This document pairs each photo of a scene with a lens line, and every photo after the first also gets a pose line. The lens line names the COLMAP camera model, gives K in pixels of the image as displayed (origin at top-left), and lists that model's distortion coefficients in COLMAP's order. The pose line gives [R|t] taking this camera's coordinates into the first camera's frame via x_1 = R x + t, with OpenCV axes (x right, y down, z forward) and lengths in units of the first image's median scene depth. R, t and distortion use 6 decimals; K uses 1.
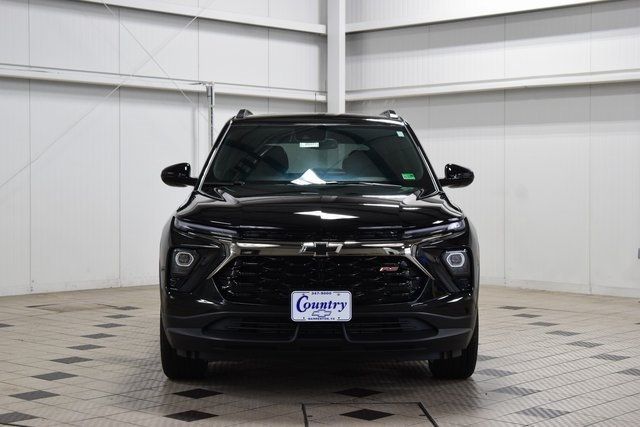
lens RADIAL K [[1222.1, 0, 317.5], [0, 1222.1, 211.2], [0, 0, 1]] dist [-0.013533, 0.000000]
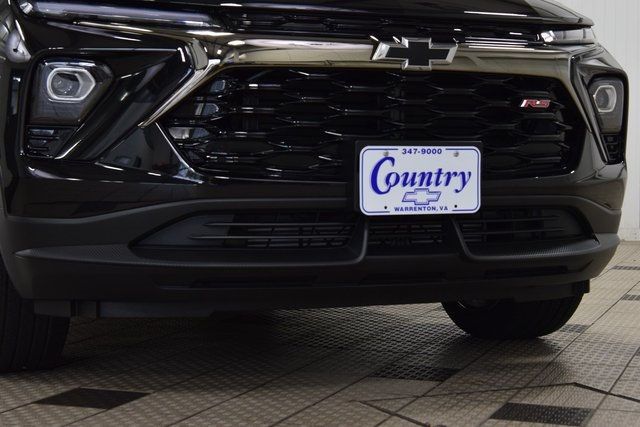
lens RADIAL K [[1122.9, 0, 320.5], [0, 1122.9, 213.8], [0, 0, 1]] dist [0.008060, 0.000000]
pose [[0.905020, -0.014120, 0.425134, -0.205180], [0.011966, 0.999898, 0.007735, 0.086244], [-0.425200, -0.001913, 0.905097, 0.642474]]
